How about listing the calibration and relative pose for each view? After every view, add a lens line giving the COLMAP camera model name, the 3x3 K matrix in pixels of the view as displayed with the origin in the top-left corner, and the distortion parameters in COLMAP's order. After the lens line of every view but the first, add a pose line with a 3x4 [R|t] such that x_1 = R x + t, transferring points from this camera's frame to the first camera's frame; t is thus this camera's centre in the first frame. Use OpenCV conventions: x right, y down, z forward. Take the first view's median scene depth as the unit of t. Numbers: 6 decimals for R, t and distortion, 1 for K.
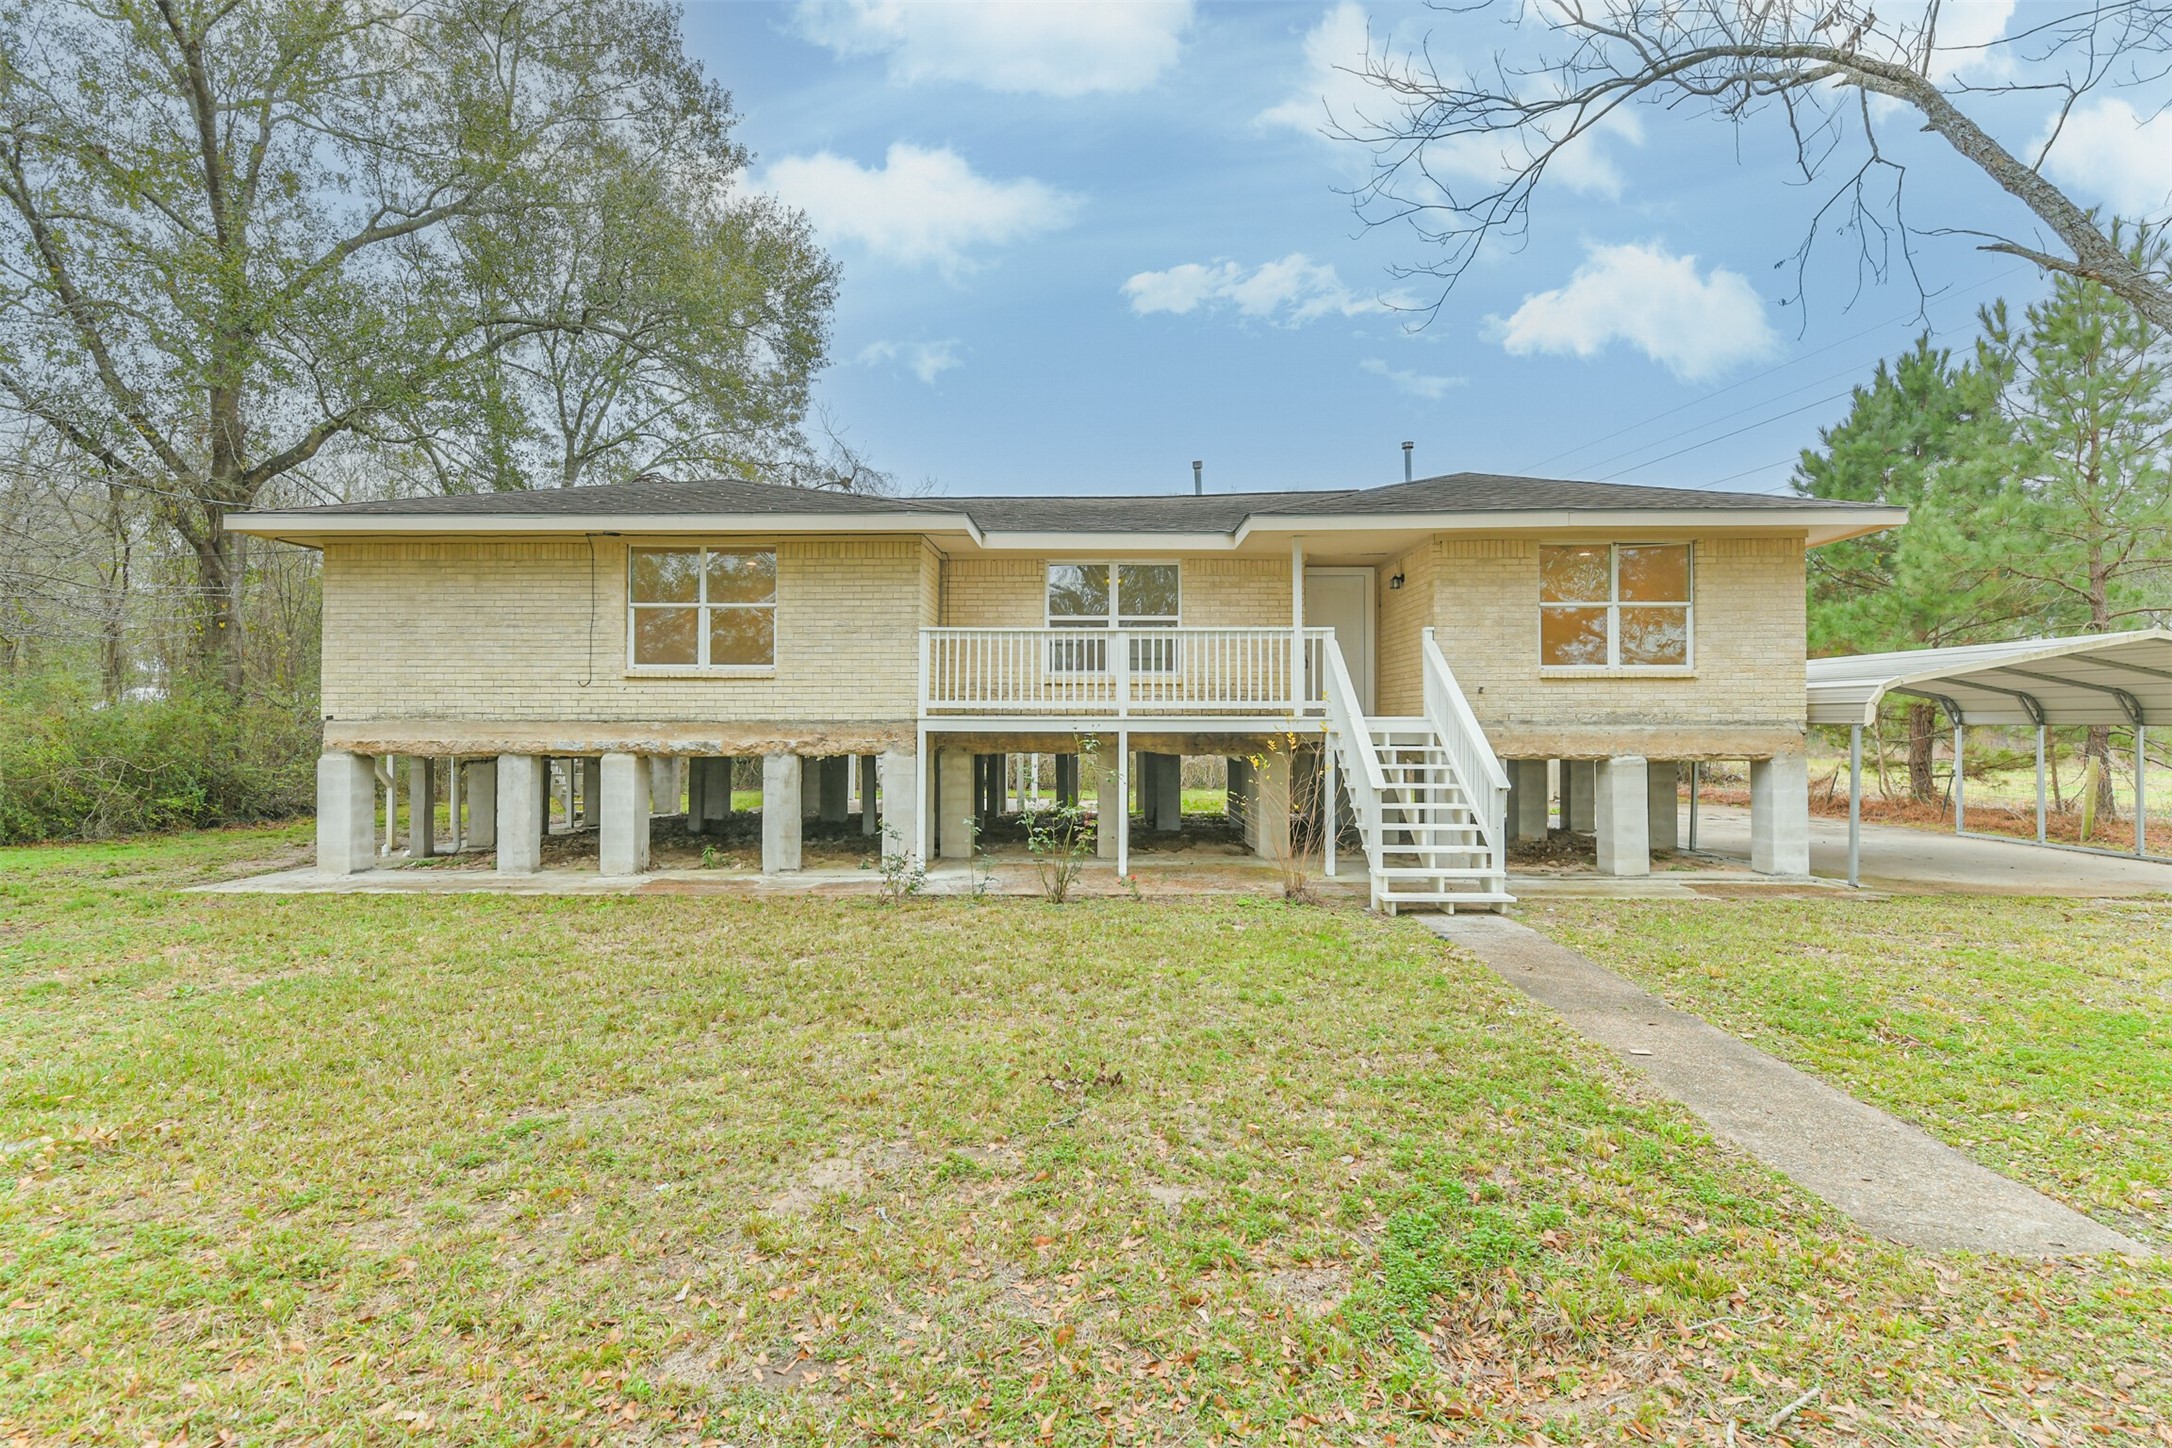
lens RADIAL K [[979.0, 0, 1087.8], [0, 979.0, 716.4], [0, 0, 1]] dist [-0.000409, 0.000019]
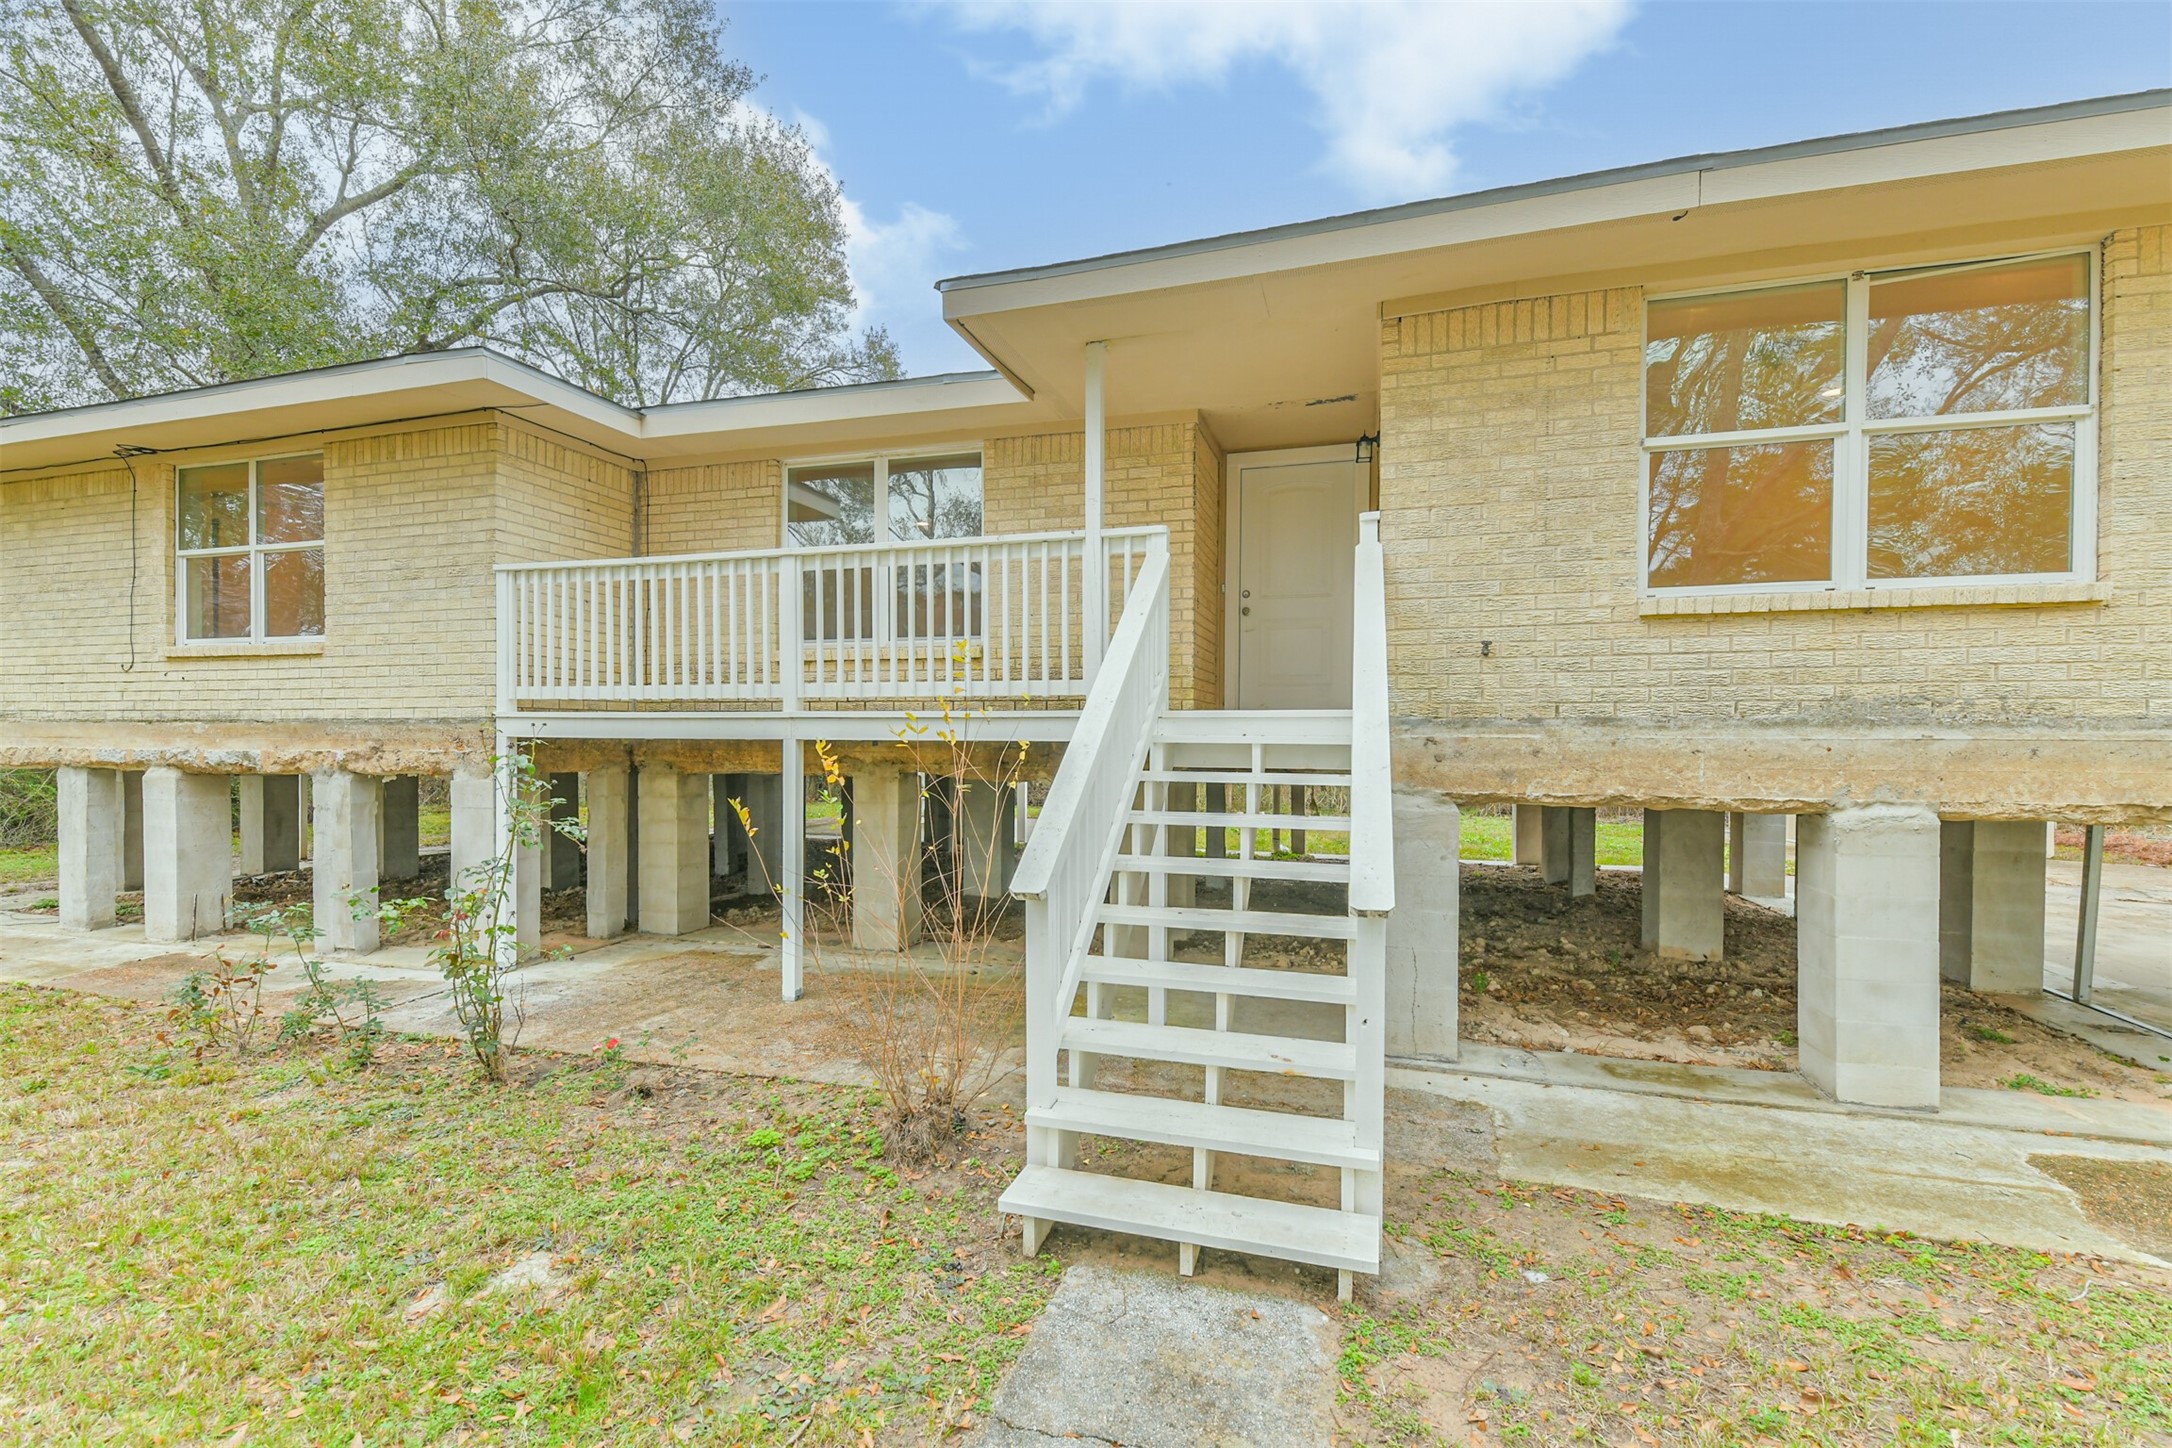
lens RADIAL K [[933.2, 0, 1079.5], [0, 933.2, 745.4], [0, 0, 1]] dist [0.011172, -0.001954]
pose [[0.964585, 0.005768, -0.263710, 0.327842], [0.000874, 0.999686, 0.025061, 0.006103], [0.263772, -0.024404, 0.964276, 0.529708]]
